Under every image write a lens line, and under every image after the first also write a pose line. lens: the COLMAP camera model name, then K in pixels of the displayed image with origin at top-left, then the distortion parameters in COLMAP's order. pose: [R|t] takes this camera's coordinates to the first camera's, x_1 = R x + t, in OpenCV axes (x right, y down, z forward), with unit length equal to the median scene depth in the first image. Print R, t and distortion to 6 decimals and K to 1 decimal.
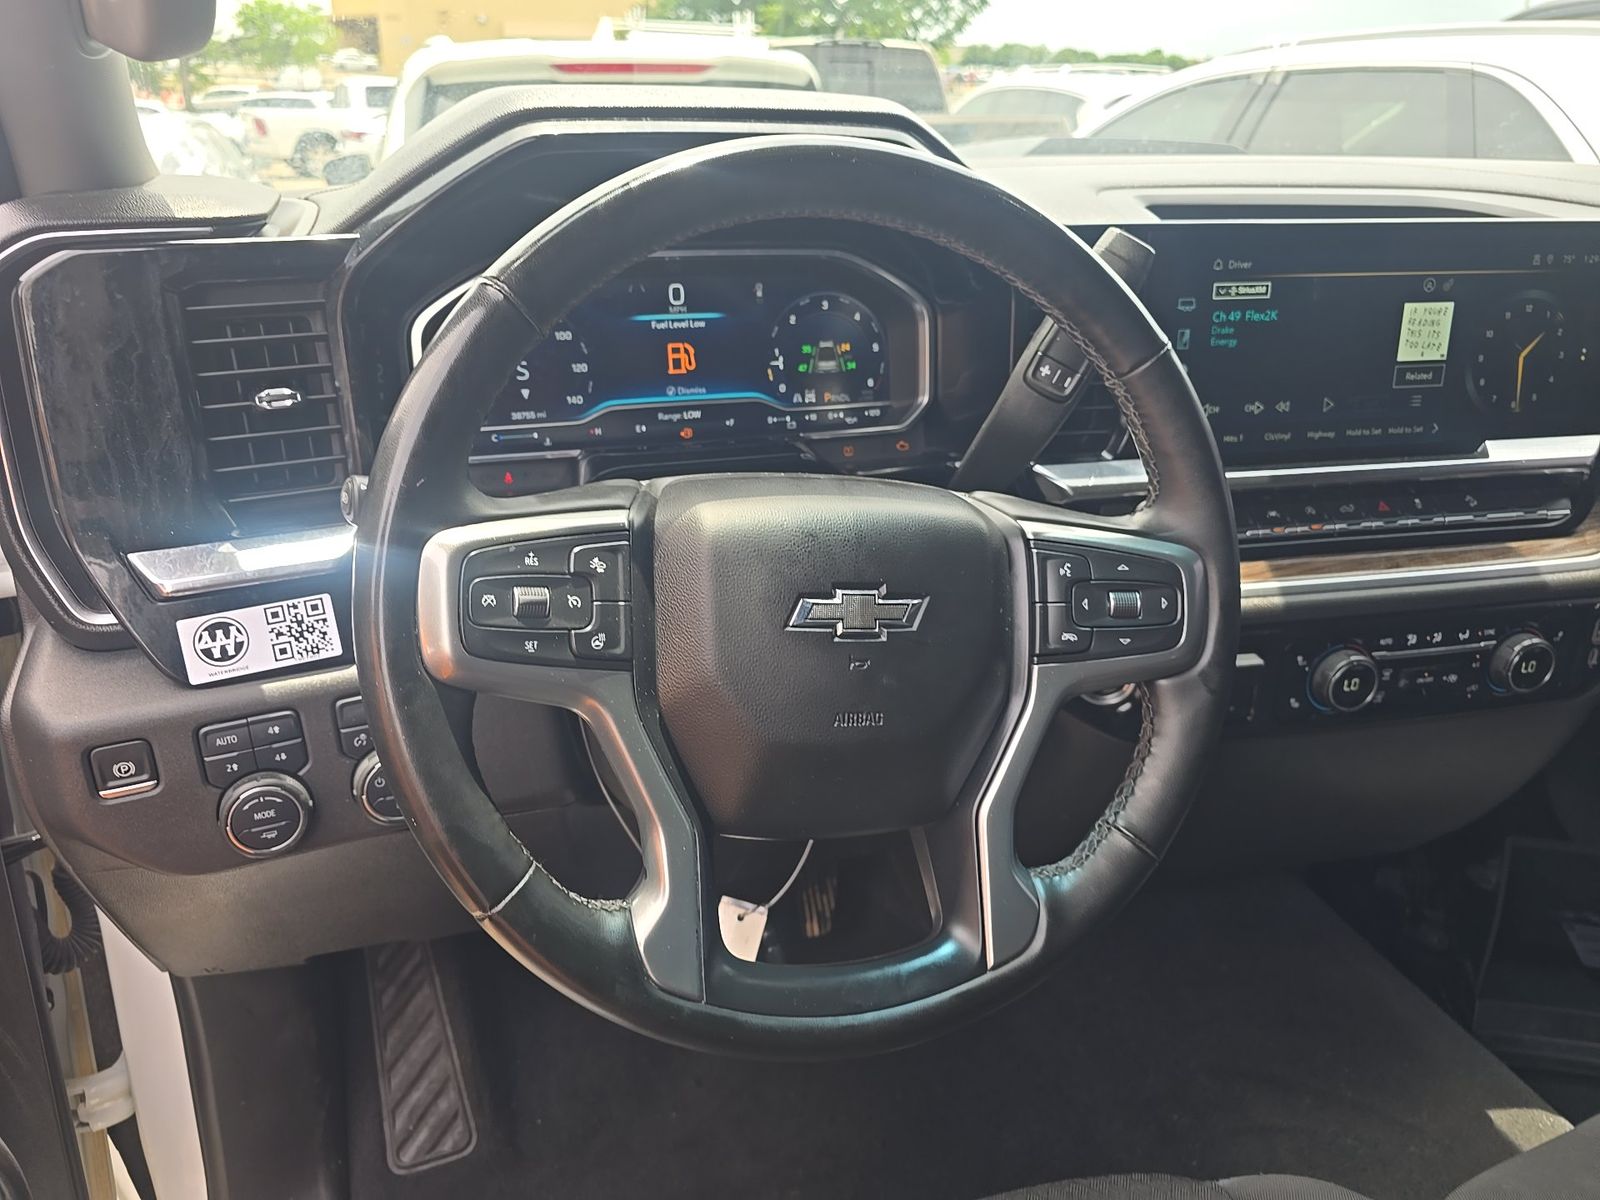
lens RADIAL K [[1067.7, 0, 801.7], [0, 1067.7, 597.6], [0, 0, 1]] dist [0.026746, -0.026029]
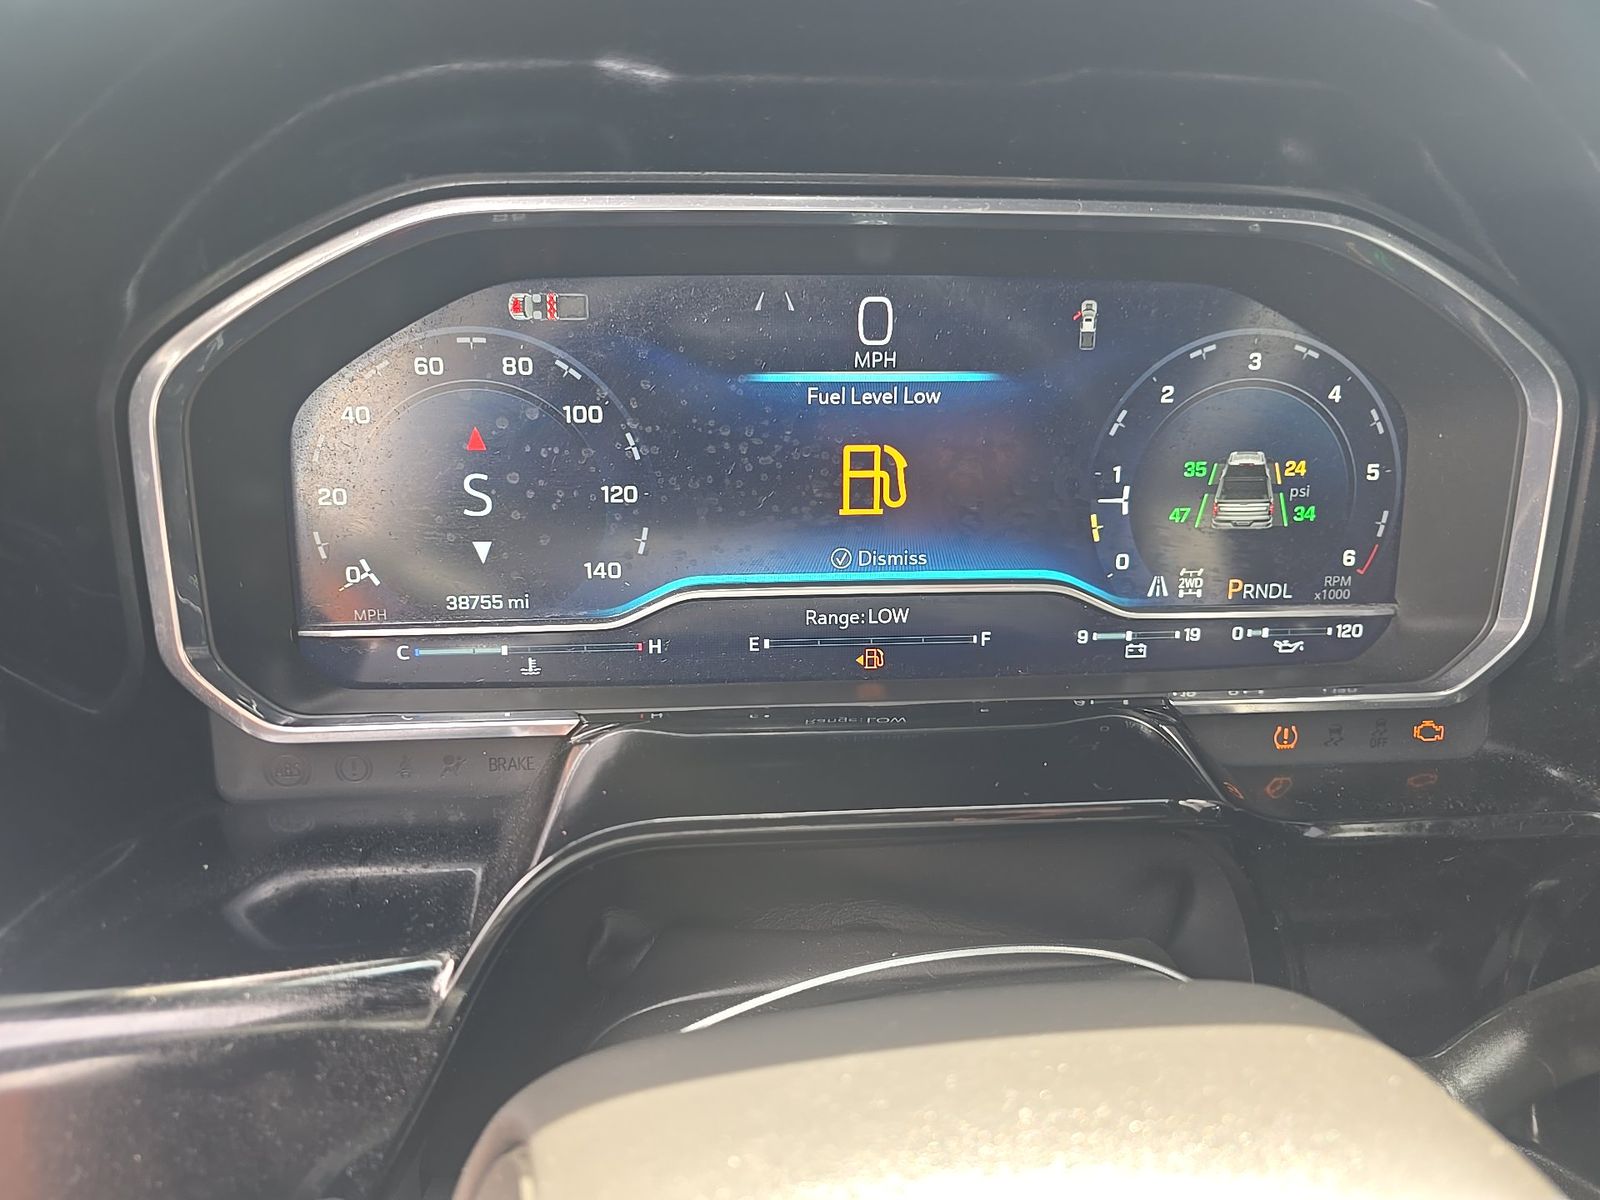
lens RADIAL K [[1067.7, 0, 796.2], [0, 1067.7, 595.1], [0, 0, 1]] dist [0.026746, -0.026029]
pose [[0.971663, 0.086076, -0.220141, -0.045922], [-0.094972, 0.995024, -0.030130, -0.155340], [0.216453, 0.050183, 0.975003, 0.566557]]
